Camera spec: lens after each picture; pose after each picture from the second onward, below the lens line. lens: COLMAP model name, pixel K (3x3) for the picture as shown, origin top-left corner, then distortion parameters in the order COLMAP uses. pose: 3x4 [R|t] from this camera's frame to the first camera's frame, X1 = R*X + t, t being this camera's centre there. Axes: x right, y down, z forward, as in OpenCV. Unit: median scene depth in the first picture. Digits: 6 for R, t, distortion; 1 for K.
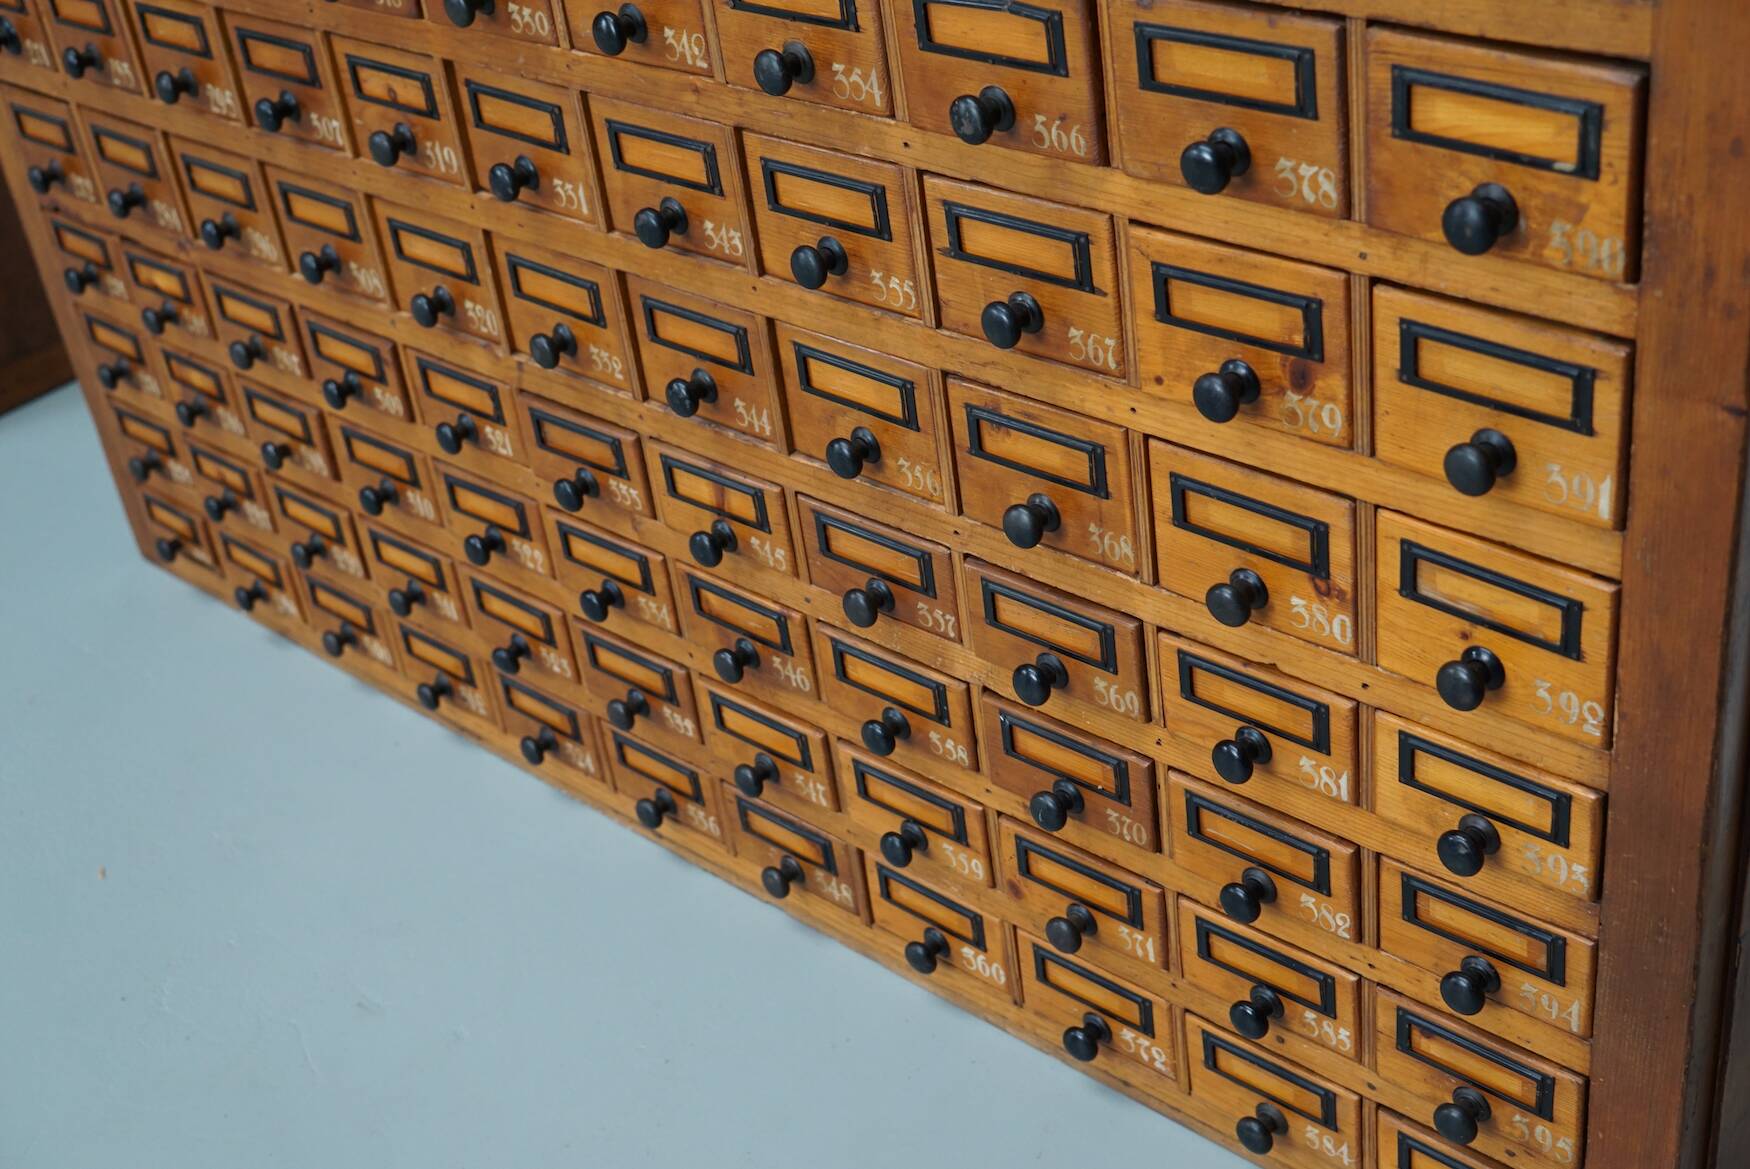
lens RADIAL K [[2258.5, 0, 885.7], [0, 2258.5, 580.5], [0, 0, 1]] dist [-0.093317, 0.000000]
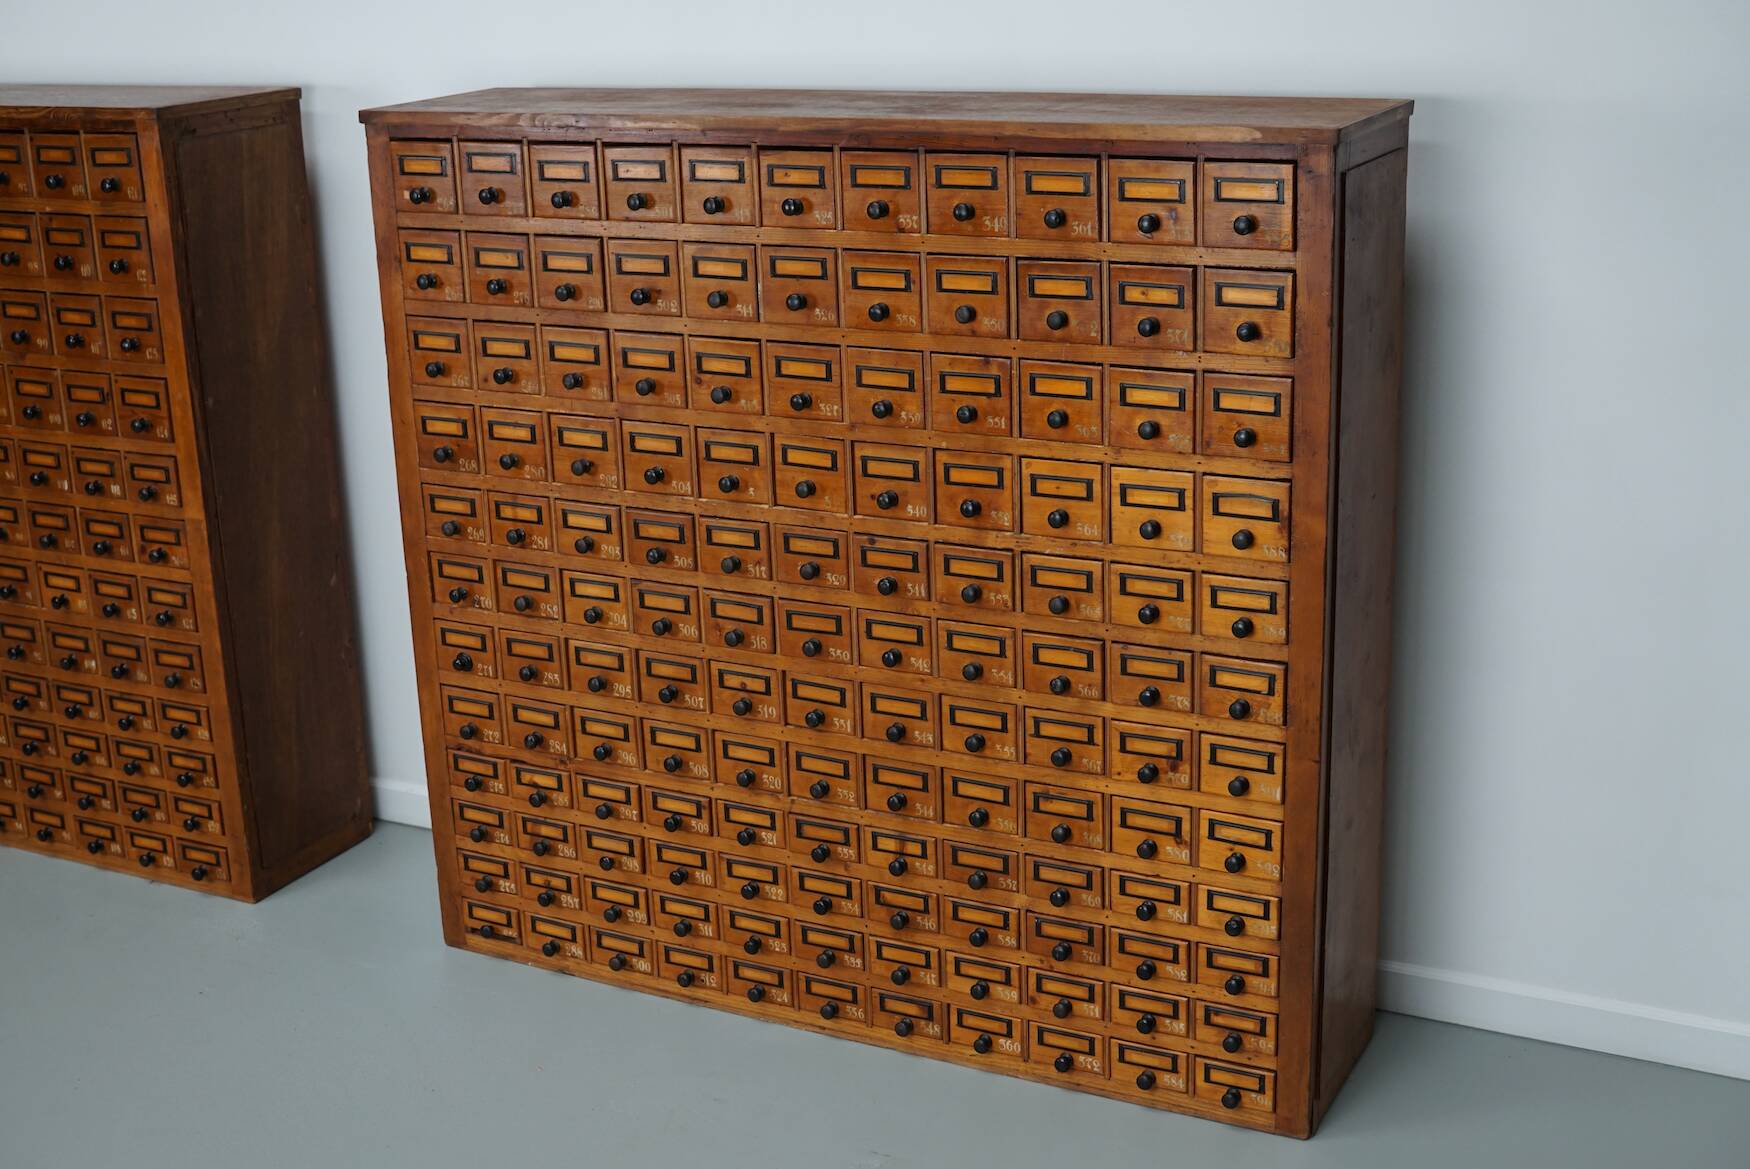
lens RADIAL K [[2258.5, 0, 865.0], [0, 2258.5, 583.7], [0, 0, 1]] dist [-0.093317, 0.000000]
pose [[0.962426, 0.009557, 0.271375, -0.881787], [0.067165, 0.959948, -0.272007, 0.398394], [-0.263105, 0.280014, 0.923238, -1.498915]]
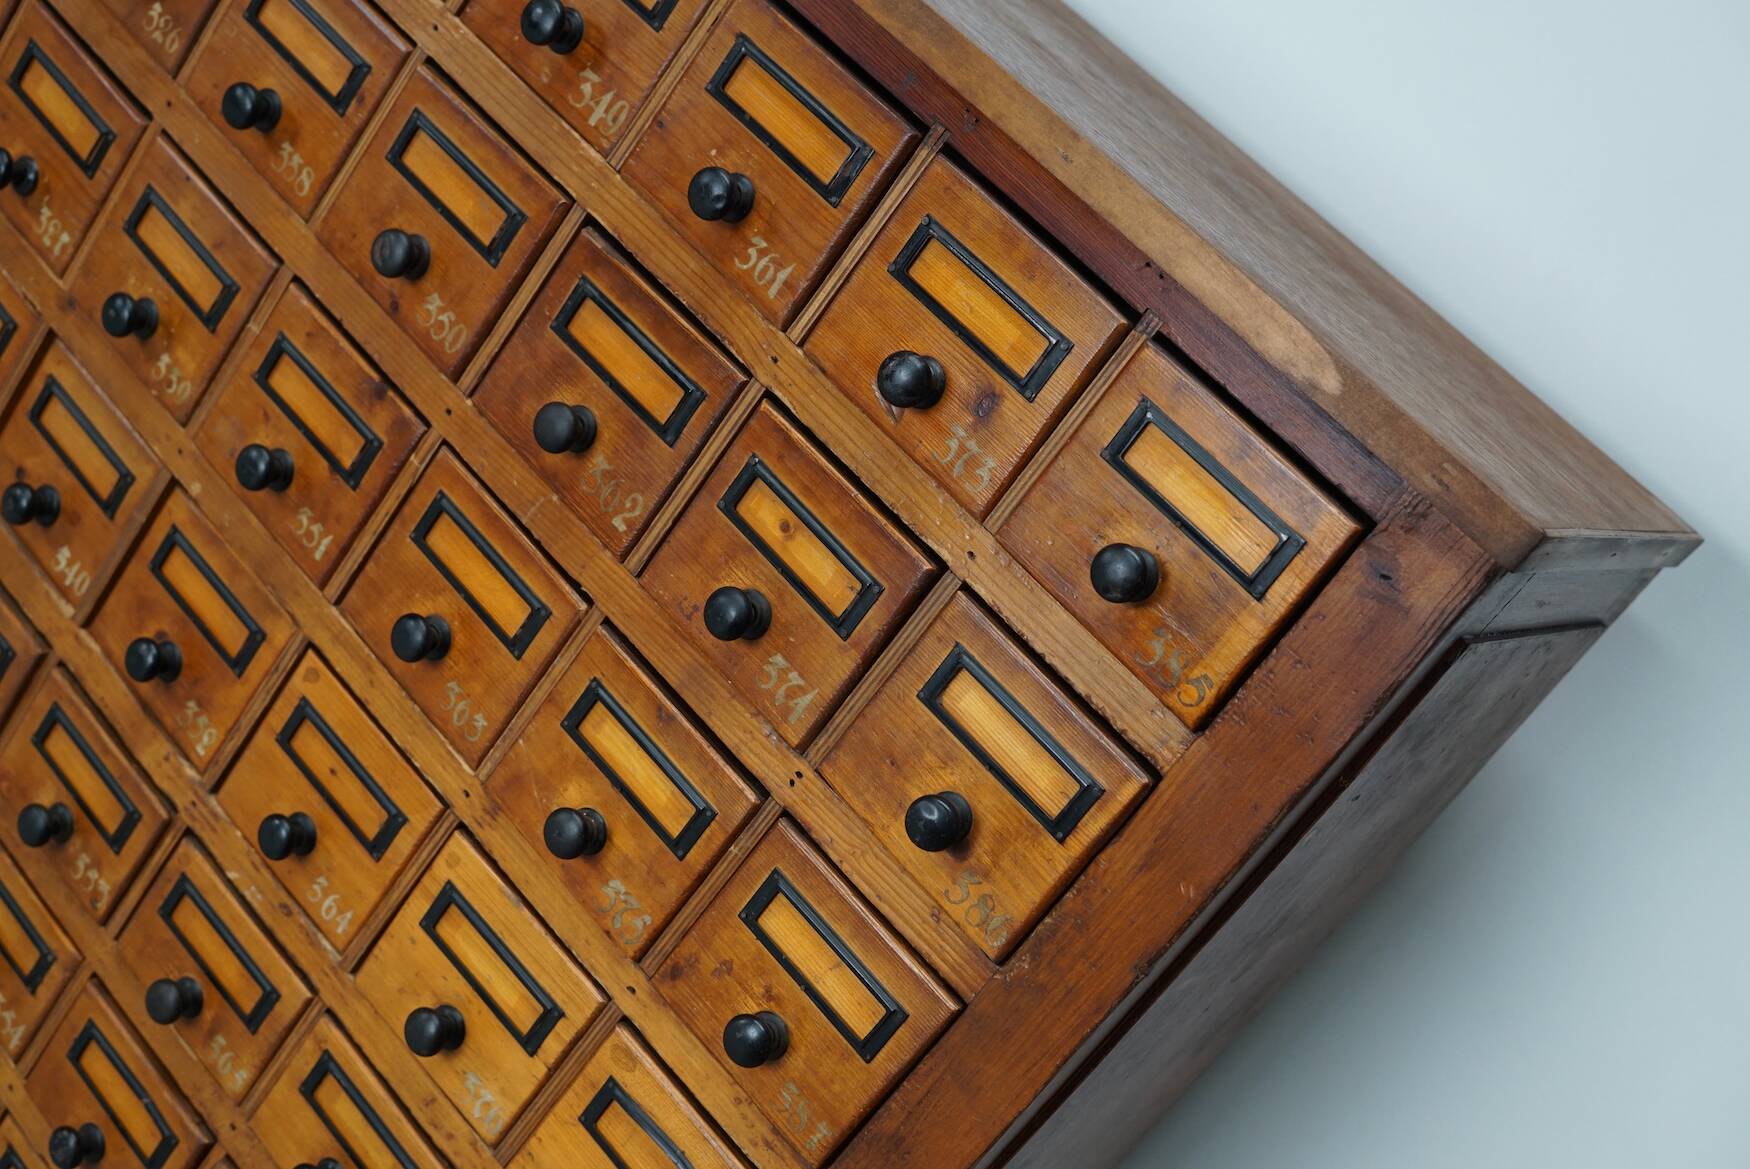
lens RADIAL K [[2258.5, 0, 880.5], [0, 2258.5, 579.4], [0, 0, 1]] dist [-0.093317, 0.000000]
pose [[0.737490, 0.566247, 0.368066, -0.211790], [-0.517730, 0.823974, -0.230265, -0.348044], [-0.433664, -0.020741, 0.900836, -0.200862]]
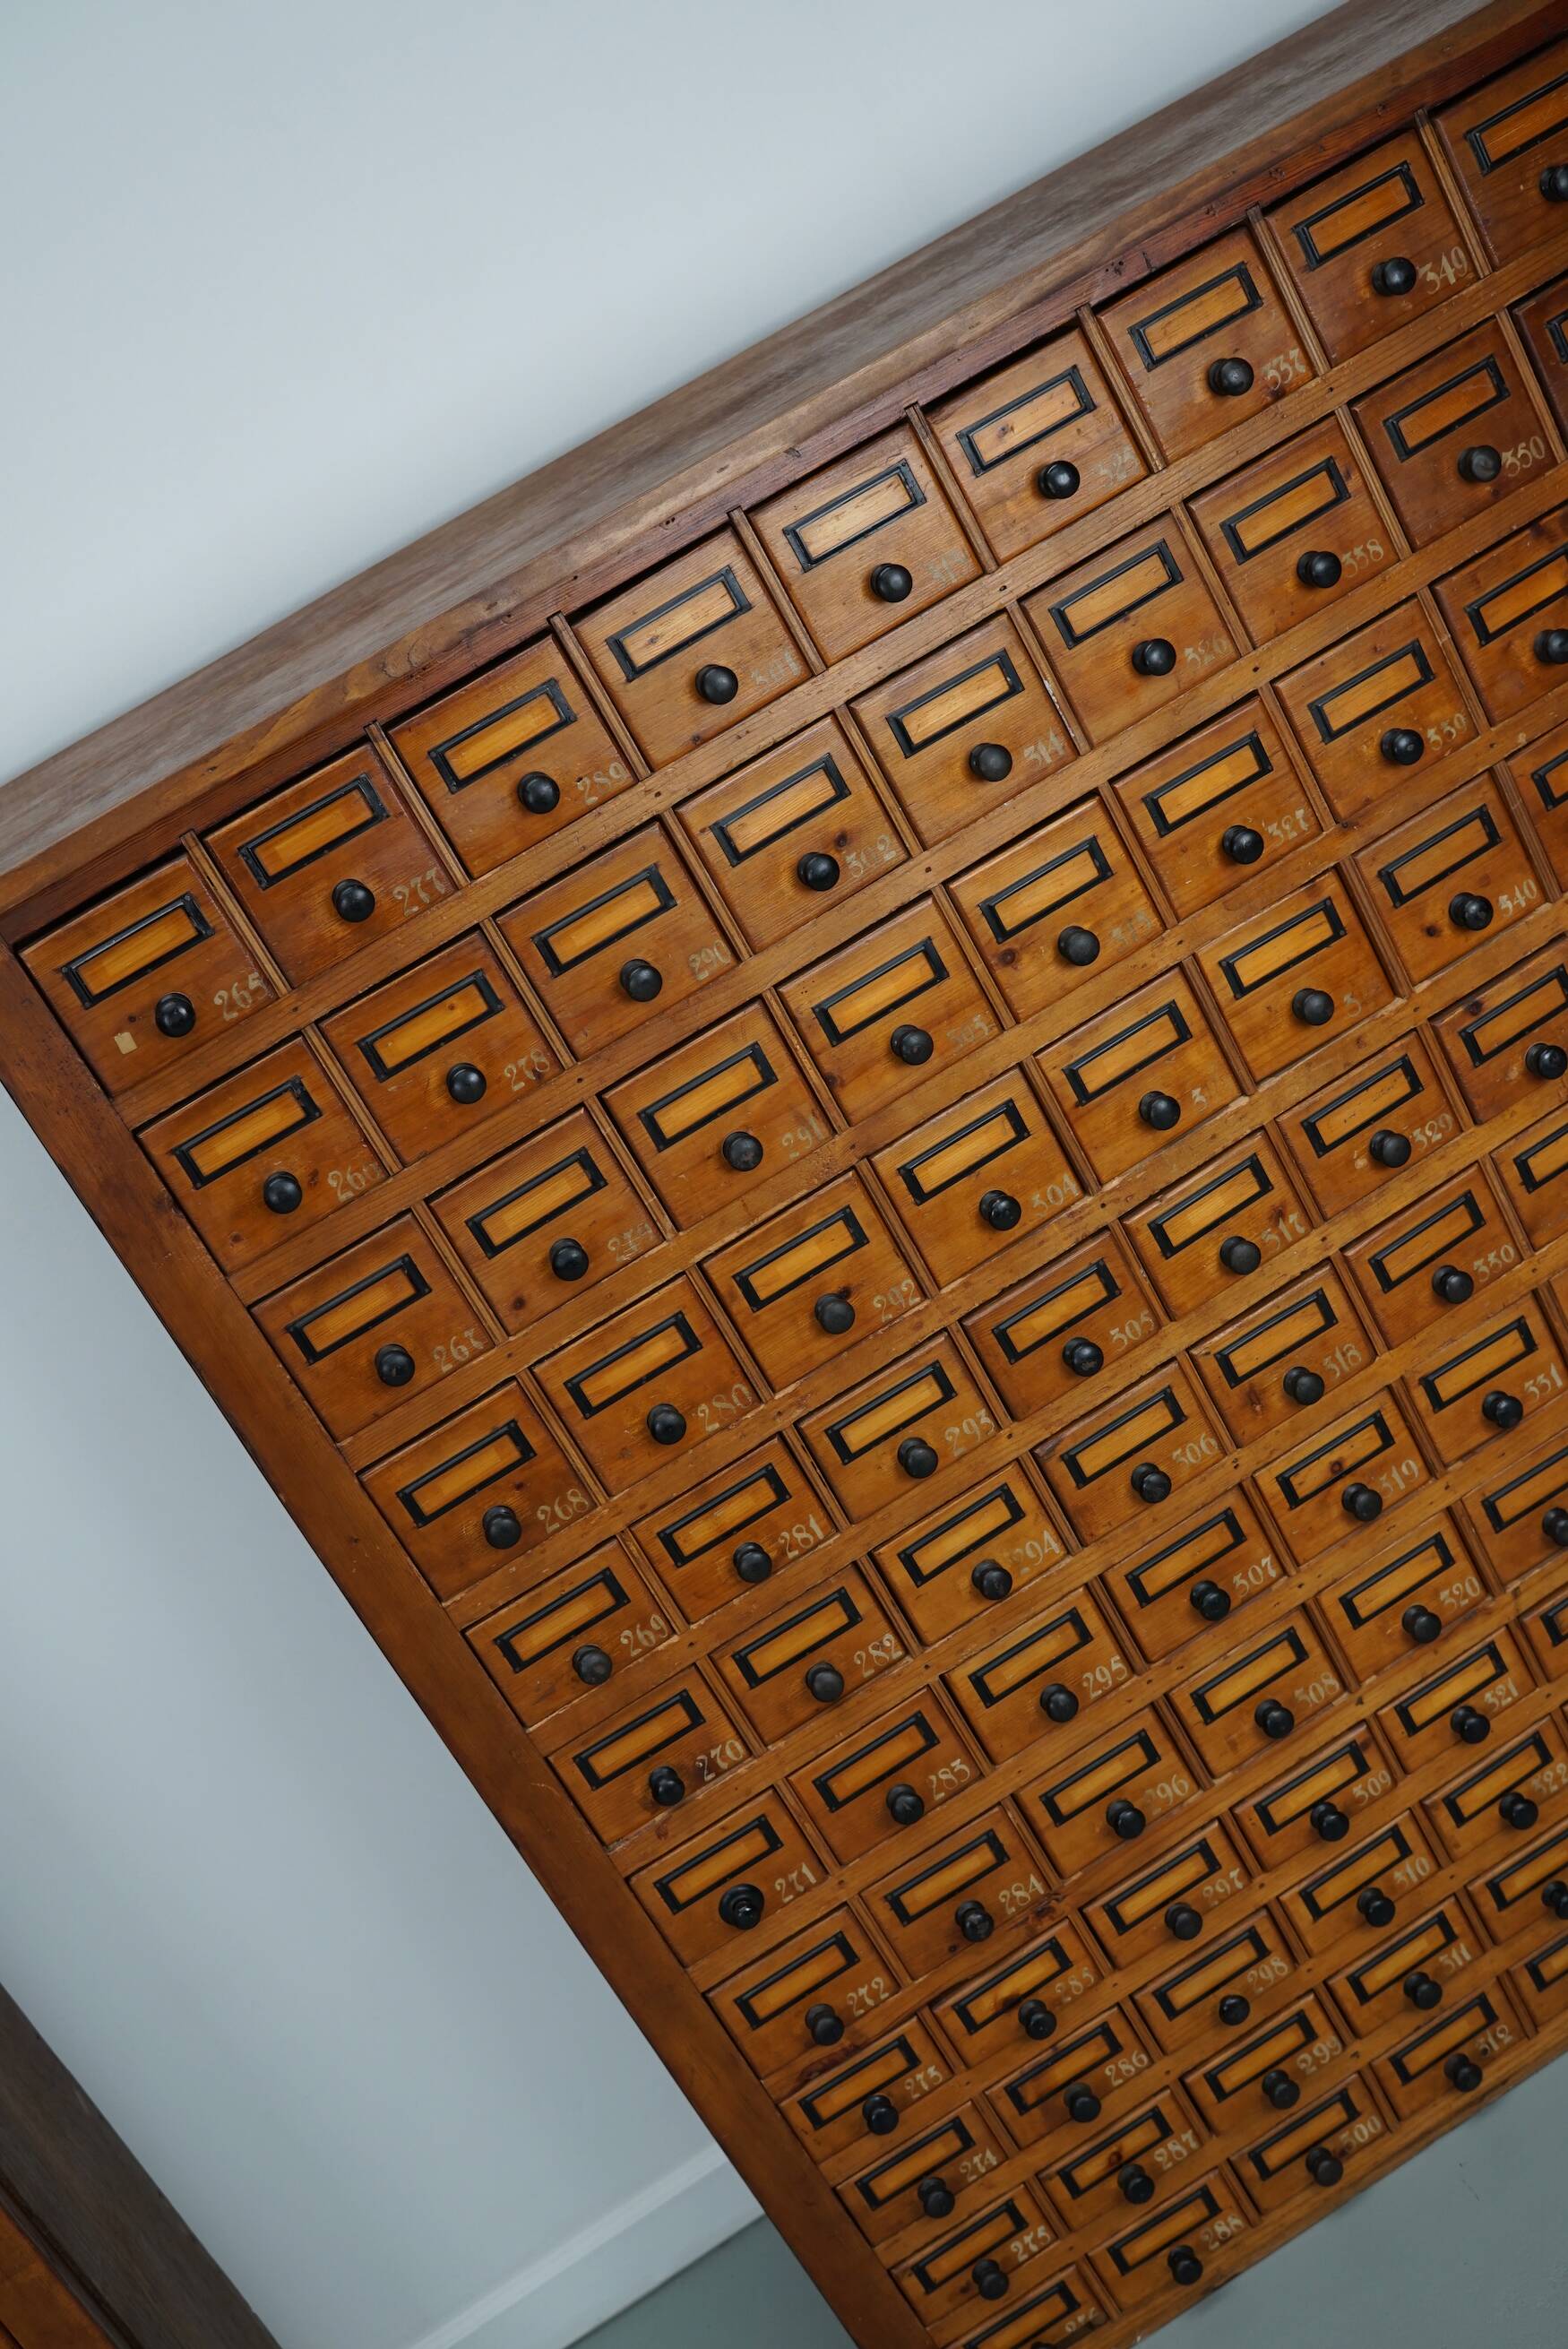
lens RADIAL K [[3031.2, 0, 794.8], [0, 3031.2, 1163.7], [0, 0, 1]] dist [-0.093317, 0.000000]
pose [[0.481310, -0.449134, 0.752741, -1.693836], [0.758975, 0.643152, -0.101551, -0.436548], [-0.438517, 0.620189, 0.650437, 0.037499]]
